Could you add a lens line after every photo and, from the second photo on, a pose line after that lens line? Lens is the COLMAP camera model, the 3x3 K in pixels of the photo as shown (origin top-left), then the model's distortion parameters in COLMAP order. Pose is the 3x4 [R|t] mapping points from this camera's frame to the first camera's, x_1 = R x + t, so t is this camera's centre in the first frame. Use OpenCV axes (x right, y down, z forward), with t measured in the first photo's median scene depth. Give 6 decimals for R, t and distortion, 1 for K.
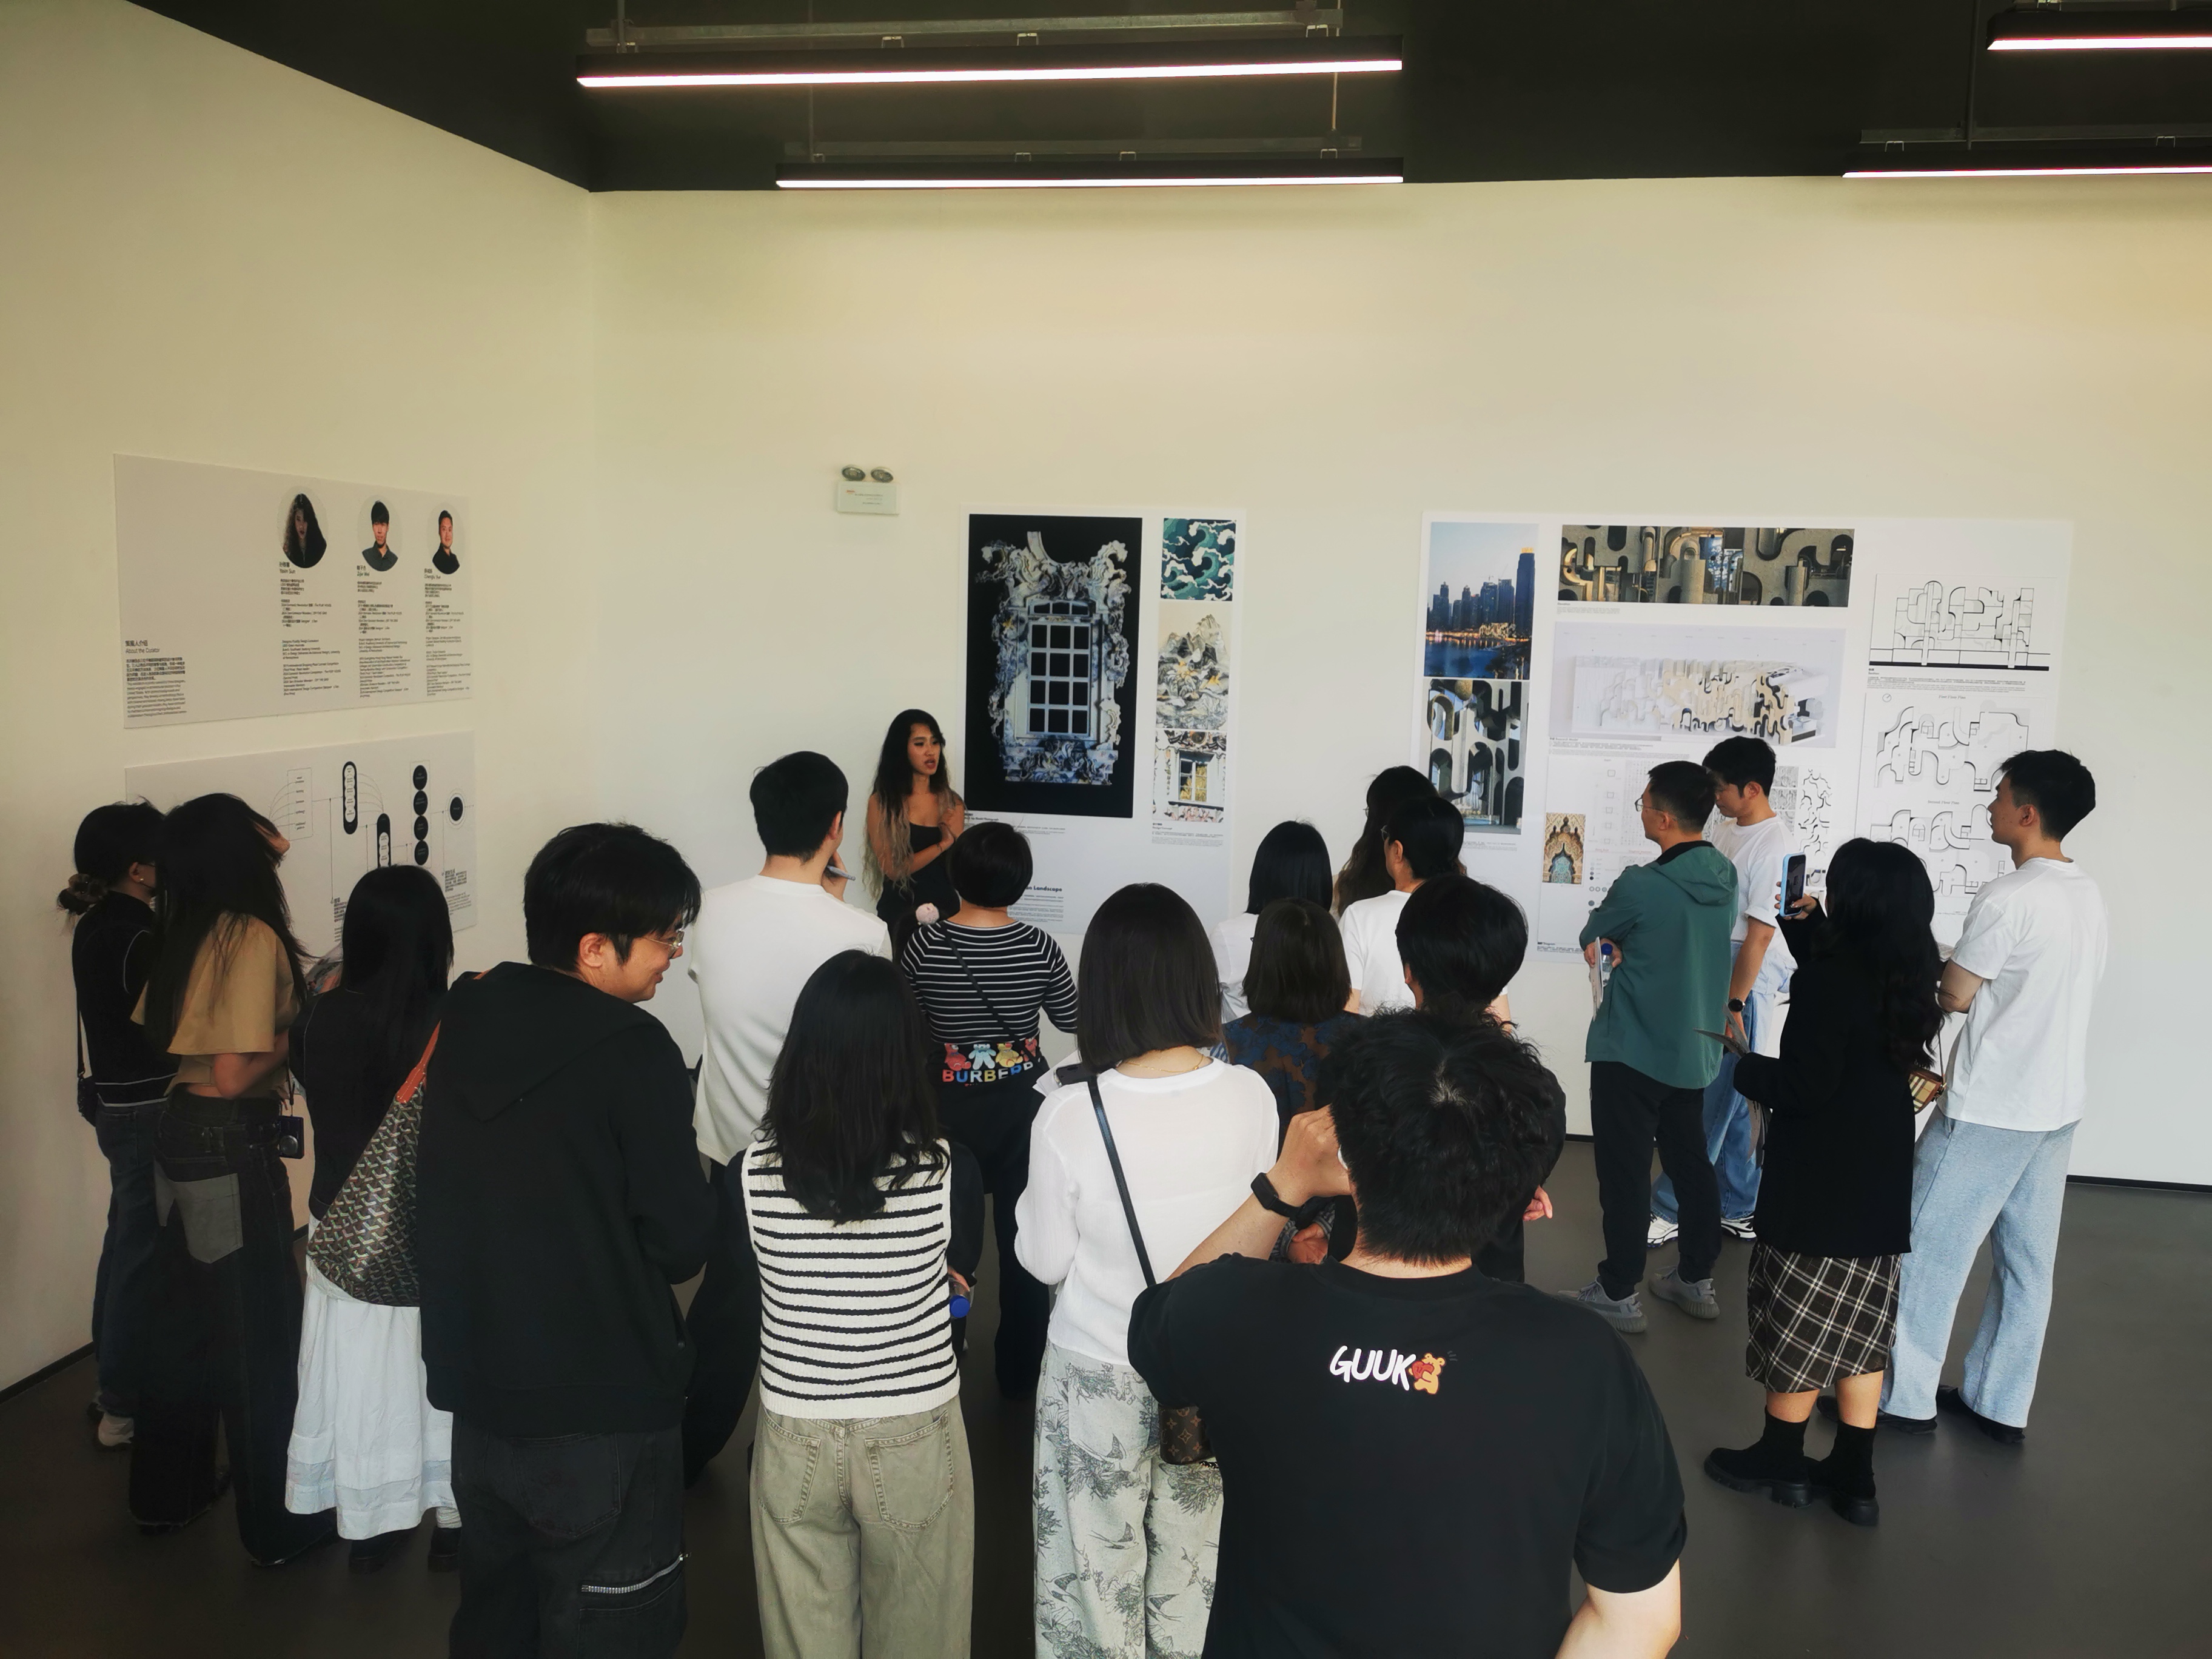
lens RADIAL K [[1732.8, 0, 1121.7], [0, 1732.8, 831.3], [0, 0, 1]] dist [0.067854, -0.097673]
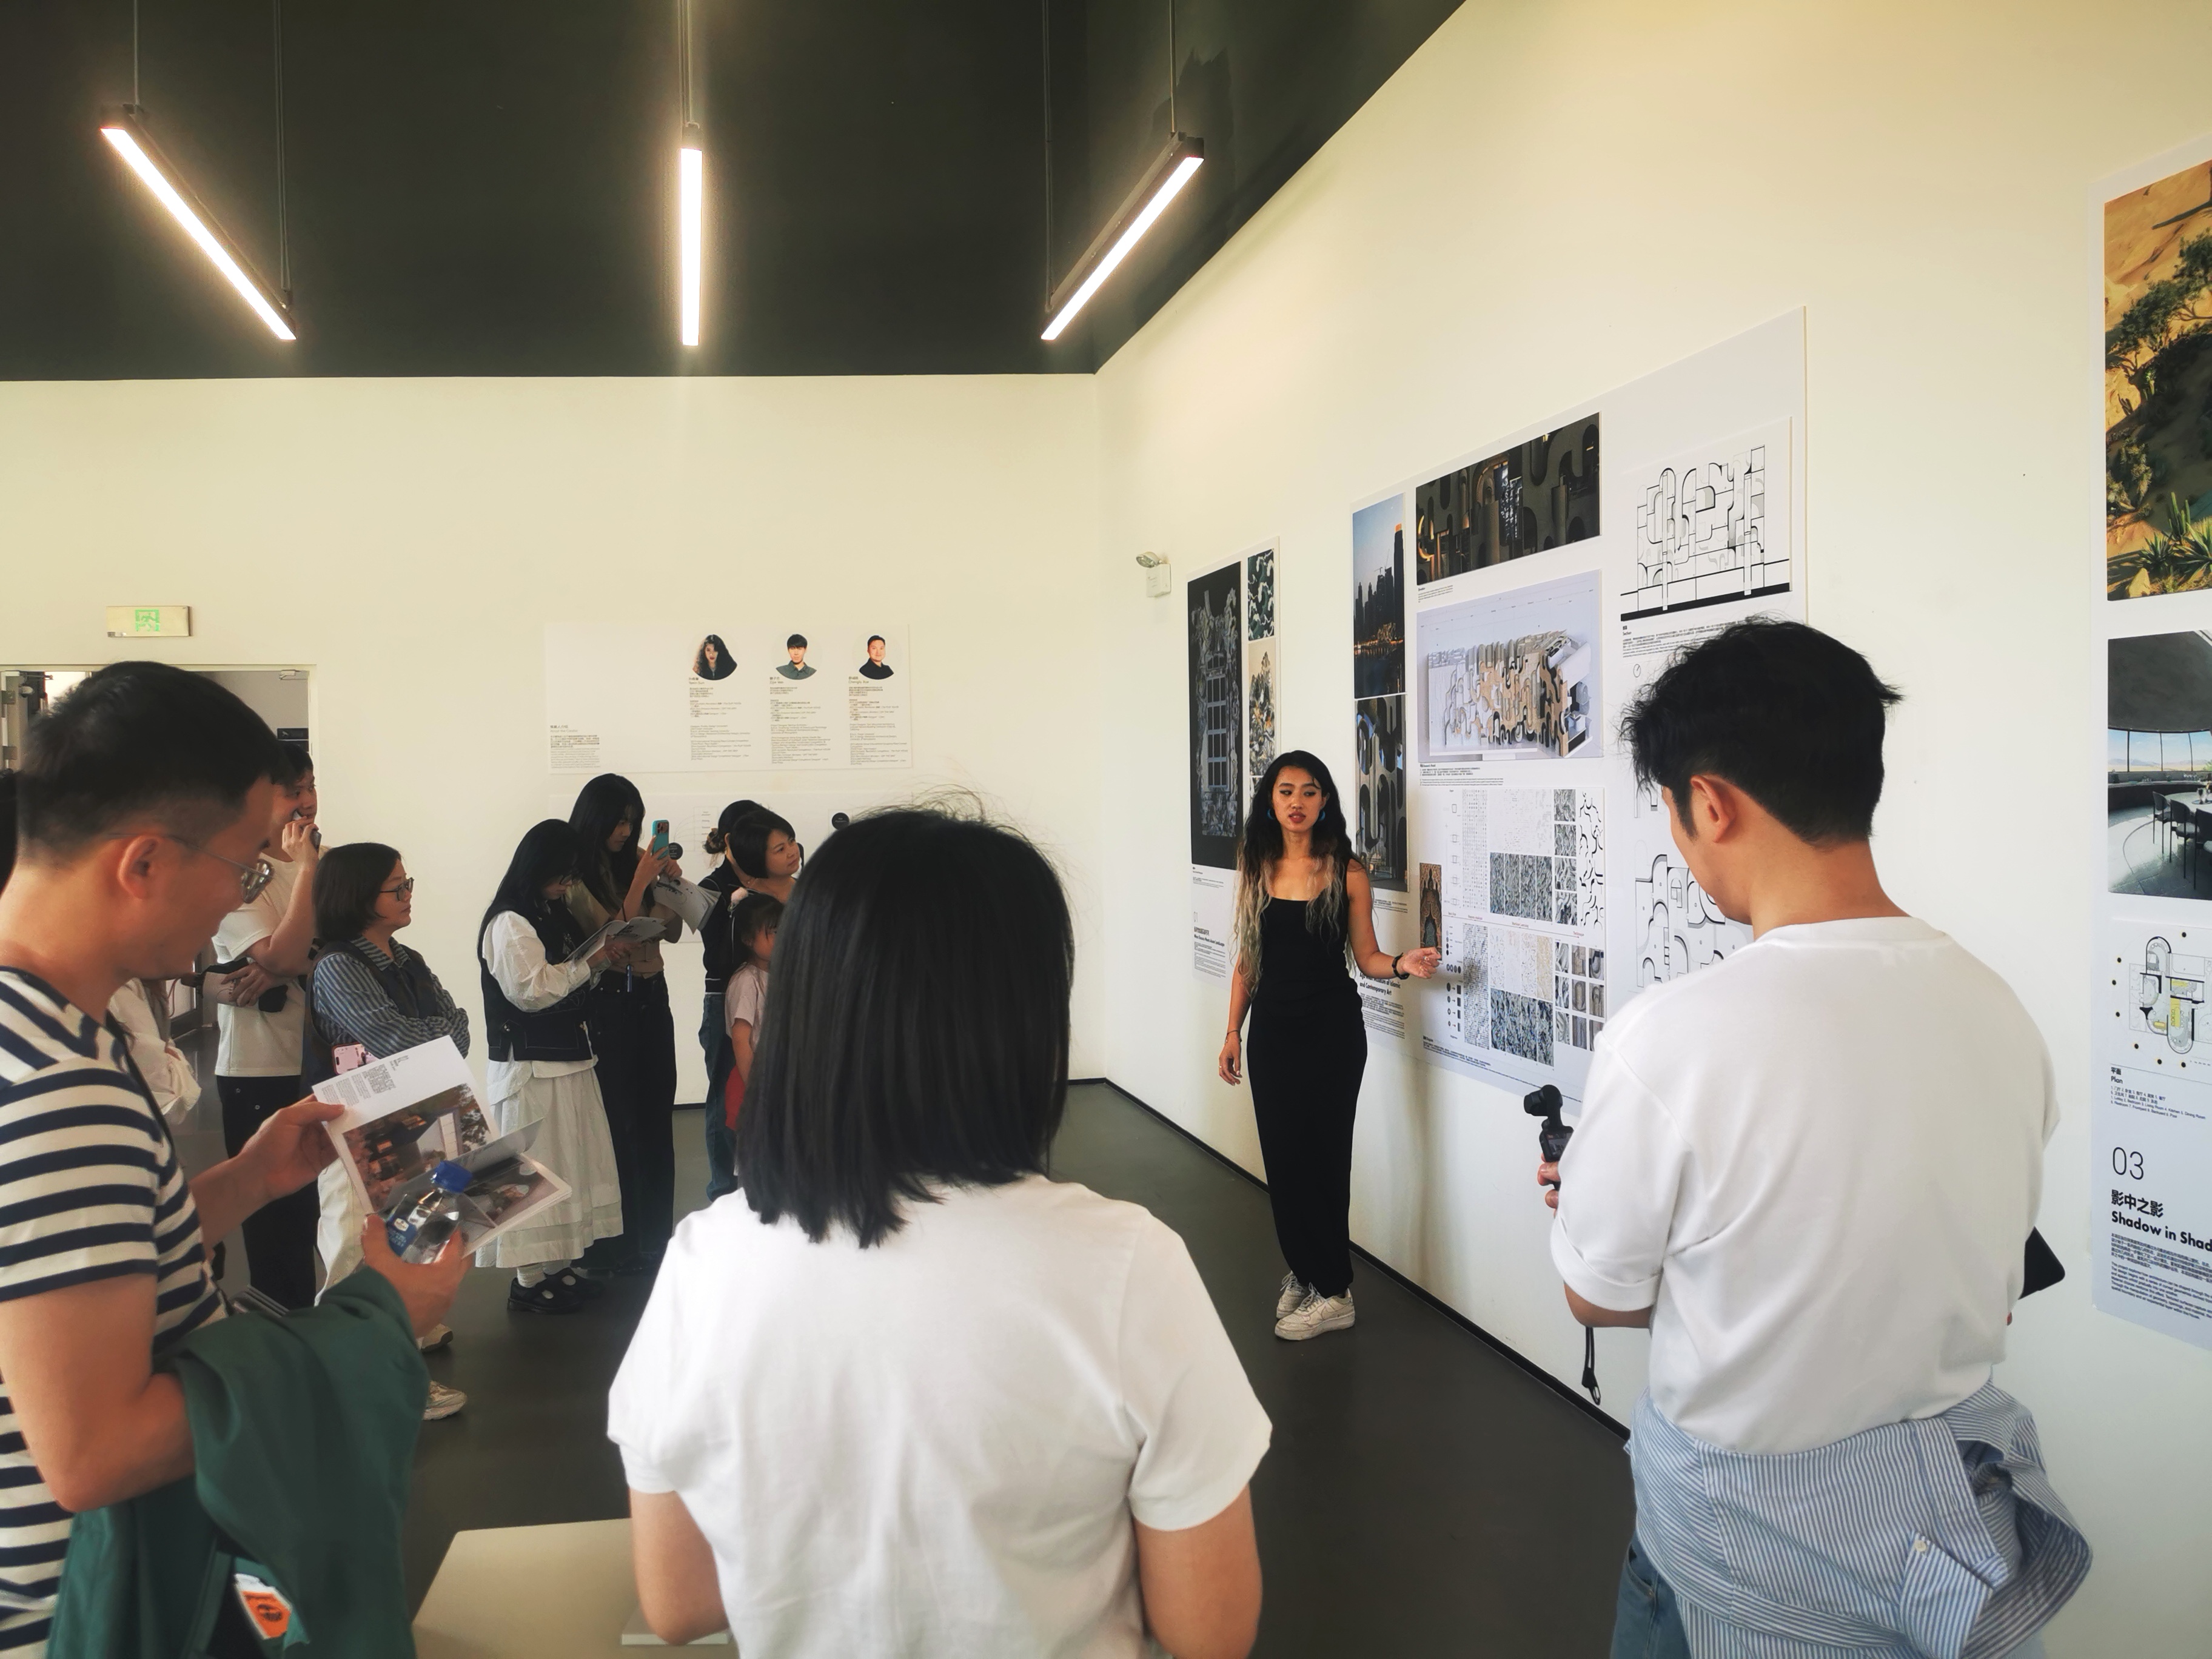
lens RADIAL K [[1732.8, 0, 1116.9], [0, 1732.8, 823.8], [0, 0, 1]] dist [0.067854, -0.097673]
pose [[0.397405, -0.014173, -0.917534, 0.889329], [-0.086870, 0.994809, -0.052992, 0.024060], [0.913522, 0.100765, 0.394111, 0.578469]]
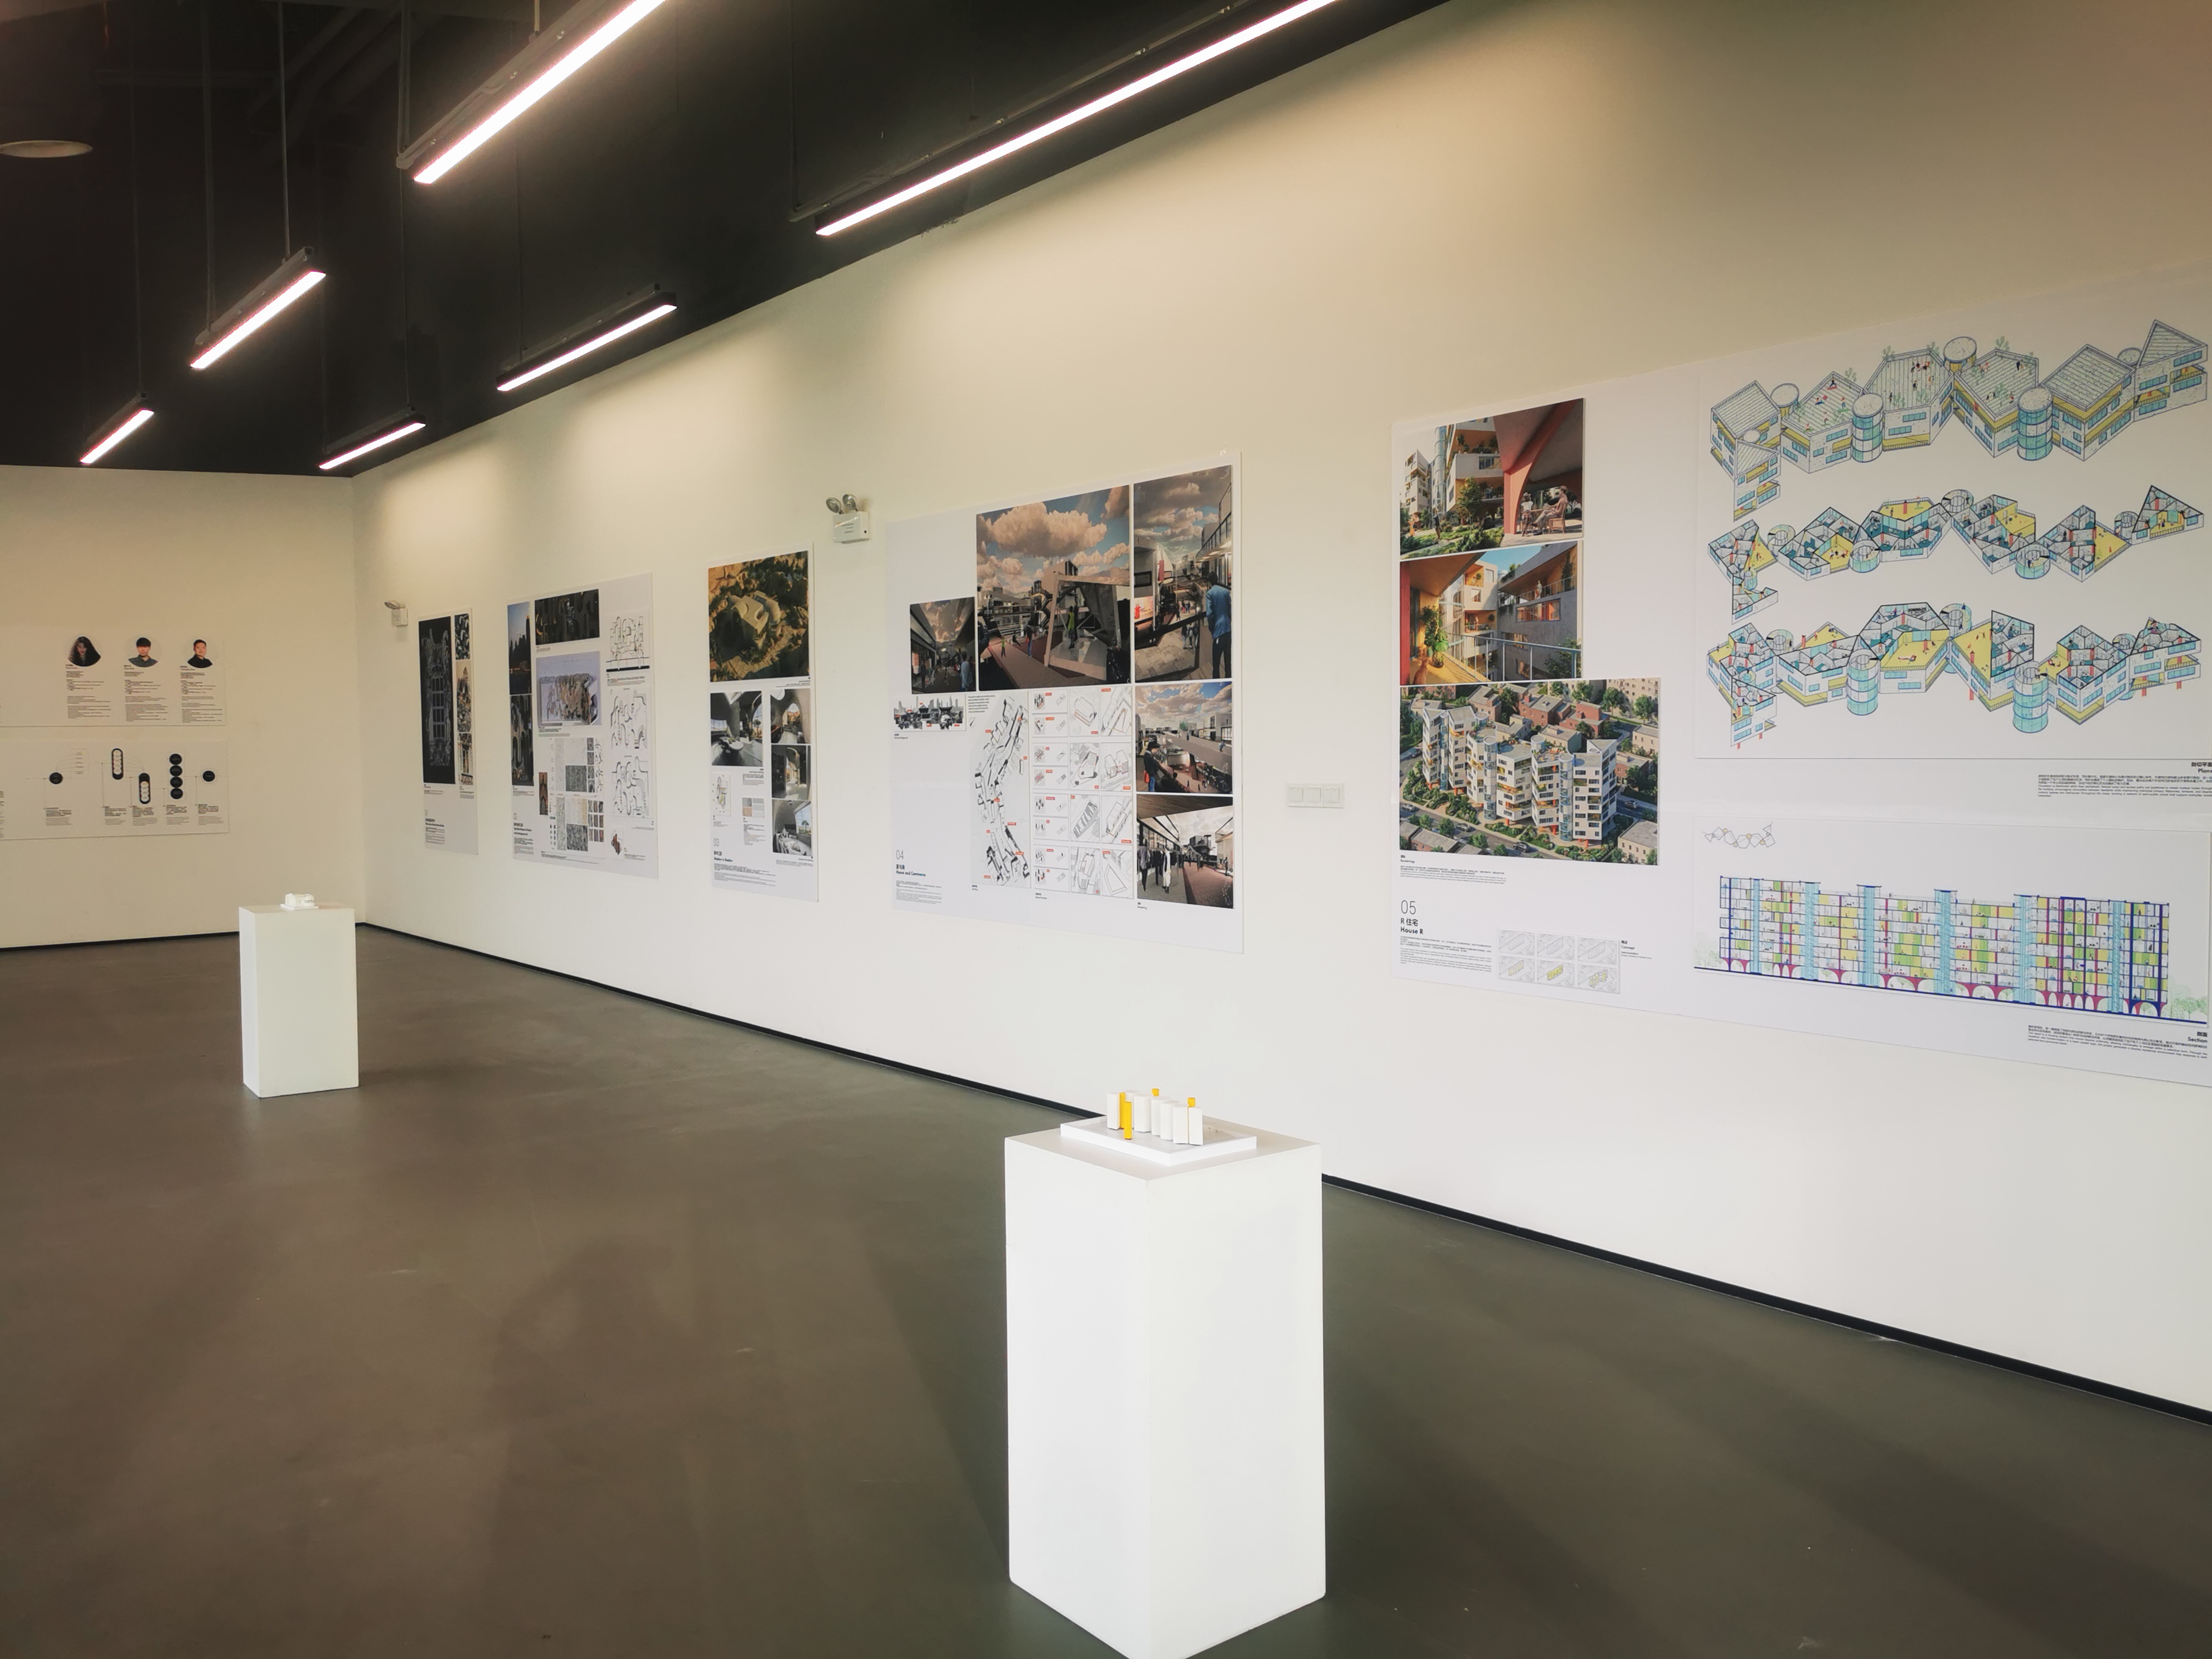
lens RADIAL K [[1732.8, 0, 1126.0], [0, 1732.8, 831.3], [0, 0, 1]] dist [0.067854, -0.097673]
pose [[0.744349, -0.000415, -0.667791, 1.776240], [-0.056032, 0.996435, -0.063075, 0.119294], [0.665436, 0.084368, 0.741672, 0.142223]]
